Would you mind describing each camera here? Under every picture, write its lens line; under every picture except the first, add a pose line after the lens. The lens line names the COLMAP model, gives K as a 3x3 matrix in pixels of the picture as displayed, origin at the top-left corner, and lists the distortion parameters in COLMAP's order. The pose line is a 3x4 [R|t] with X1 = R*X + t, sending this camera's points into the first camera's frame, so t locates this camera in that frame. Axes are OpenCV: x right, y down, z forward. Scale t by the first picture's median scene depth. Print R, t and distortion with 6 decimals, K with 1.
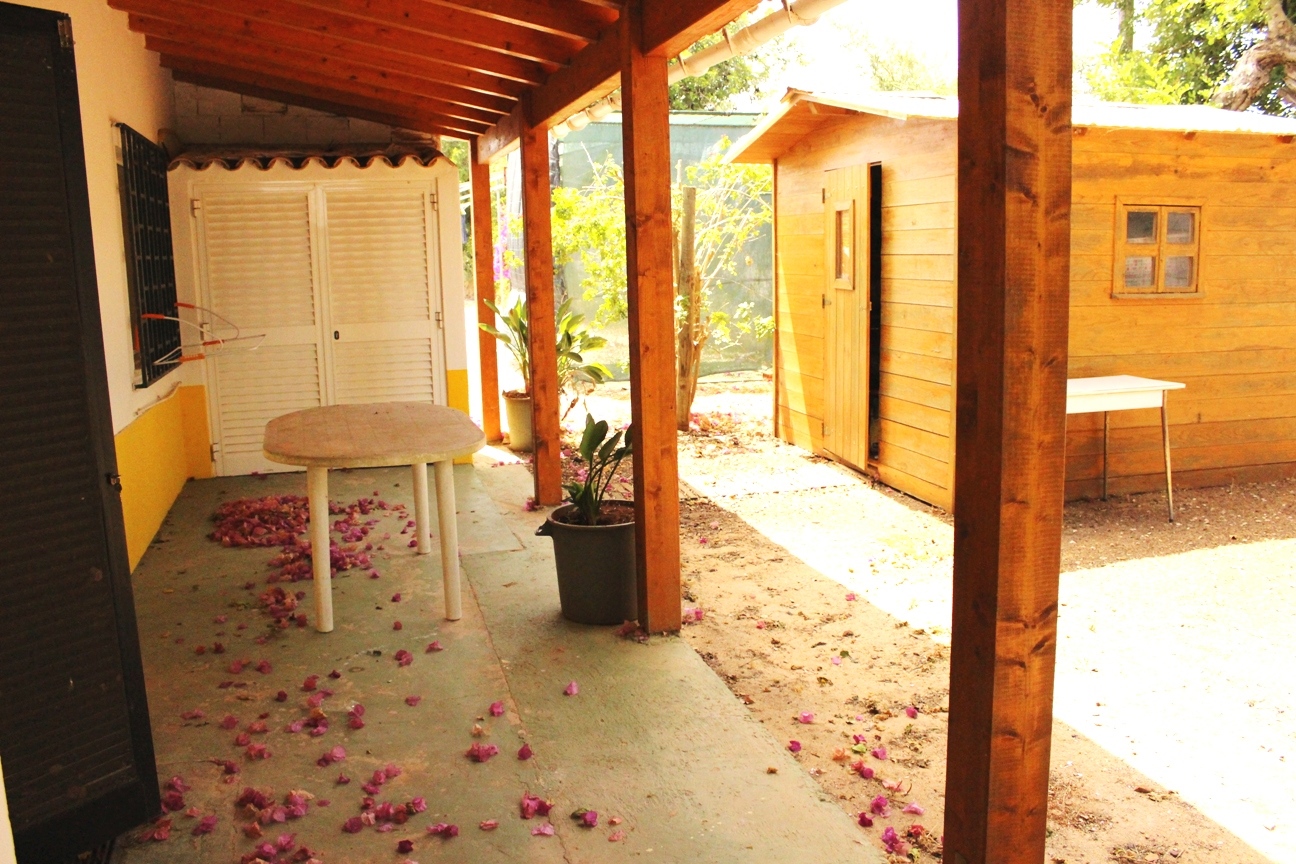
lens RADIAL K [[1071.2, 0, 644.0], [0, 1071.2, 427.5], [0, 0, 1]] dist [-0.171323, 0.164451]
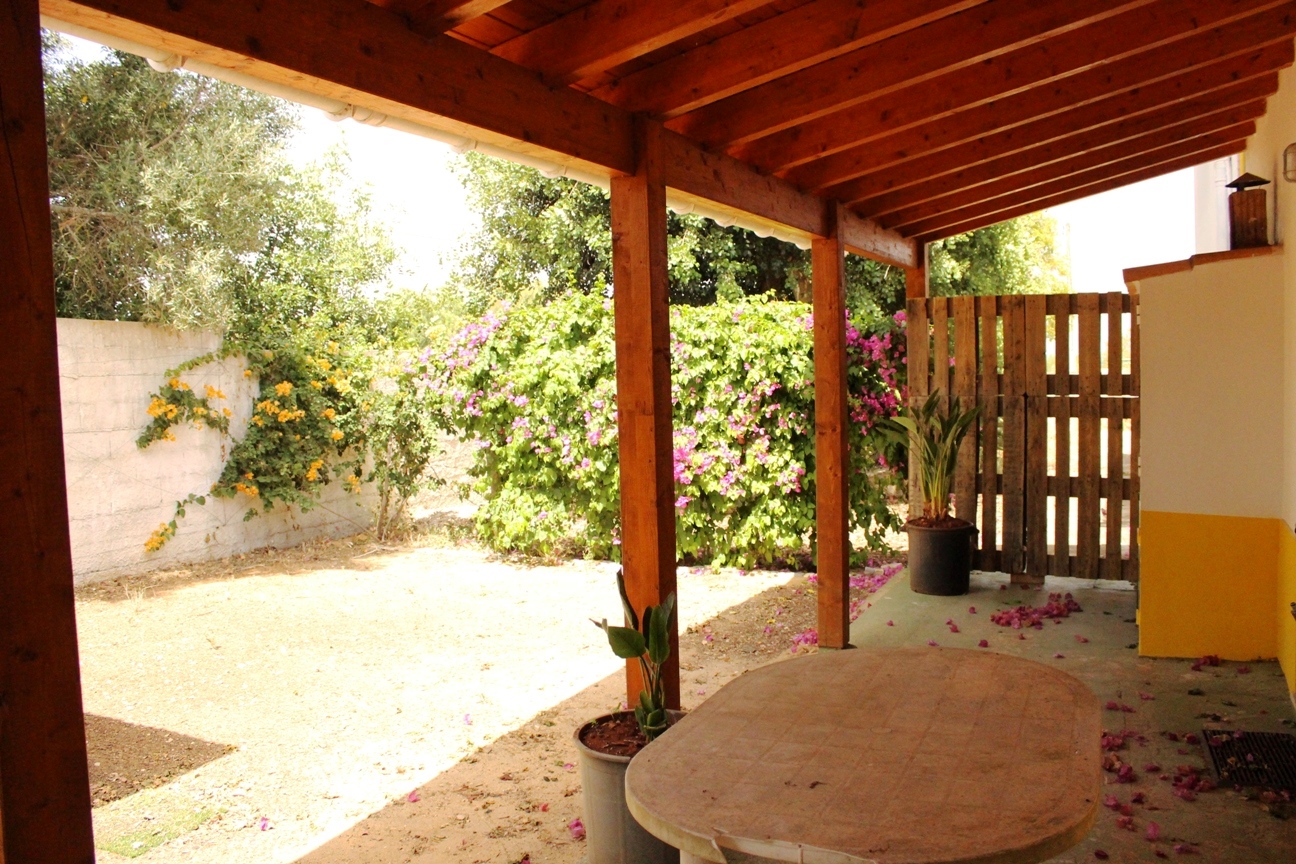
lens RADIAL K [[1071.2, 0, 644.0], [0, 1071.2, 427.5], [0, 0, 1]] dist [-0.171323, 0.164451]
pose [[-0.740890, -0.000173, 0.671627, -0.537438], [0.150895, 0.974392, 0.166707, -0.256711], [-0.654456, 0.224857, -0.721891, 1.485059]]
